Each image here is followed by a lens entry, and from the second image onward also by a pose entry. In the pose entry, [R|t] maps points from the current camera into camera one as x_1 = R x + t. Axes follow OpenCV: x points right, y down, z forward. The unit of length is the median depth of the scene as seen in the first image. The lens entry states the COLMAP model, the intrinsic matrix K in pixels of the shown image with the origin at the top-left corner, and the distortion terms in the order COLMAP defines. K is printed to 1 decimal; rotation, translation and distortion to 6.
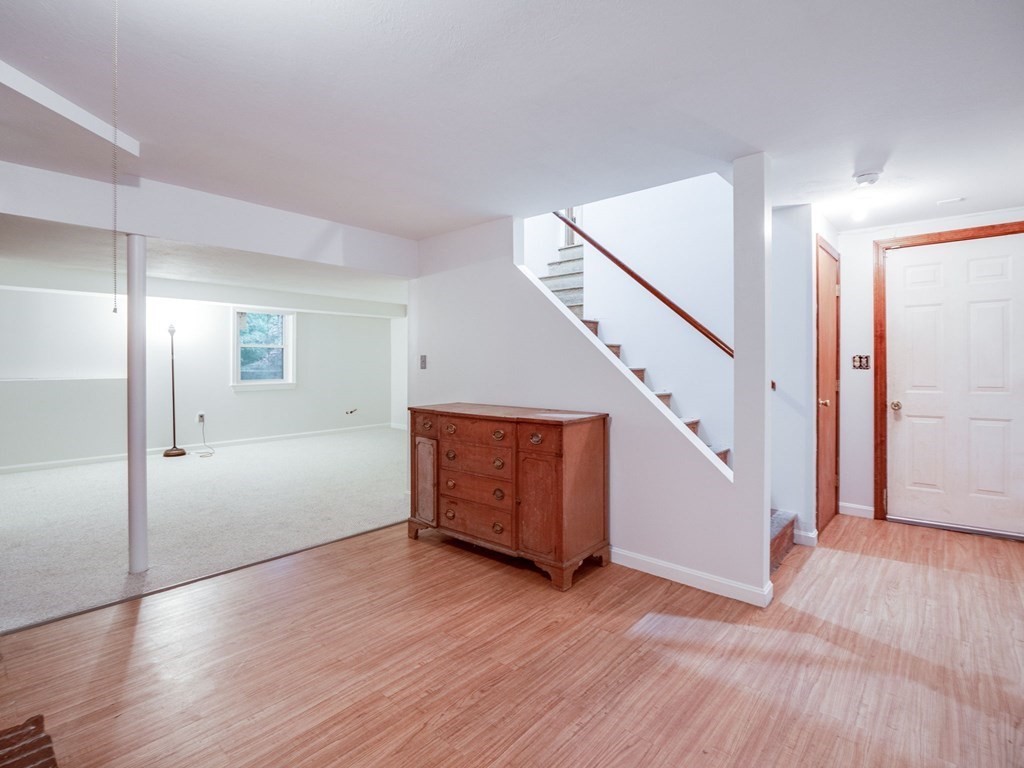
lens RADIAL K [[507.7, 0, 504.3], [0, 507.7, 367.5], [0, 0, 1]] dist [-0.003830, -0.001112]
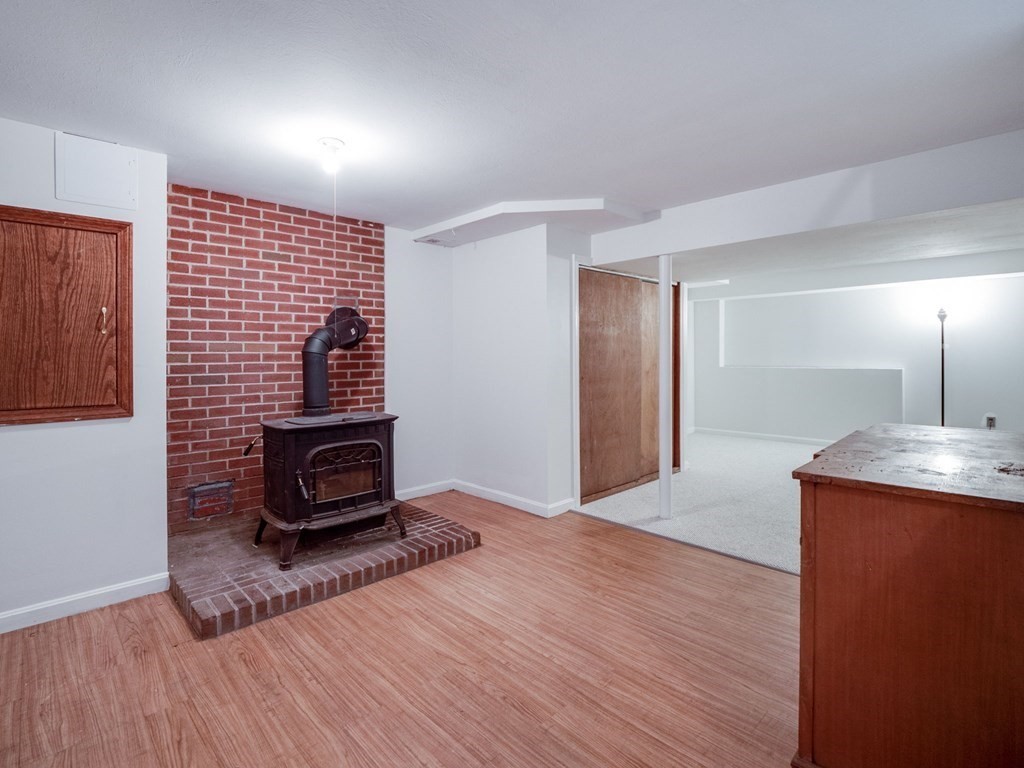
lens RADIAL K [[507.7, 0, 504.3], [0, 507.7, 367.5], [0, 0, 1]] dist [-0.003830, -0.001112]
pose [[-0.086385, 0.022686, -0.996004, 0.784169], [-0.000255, 0.999740, 0.022793, -0.010258], [0.996262, 0.002223, -0.086356, 0.939373]]
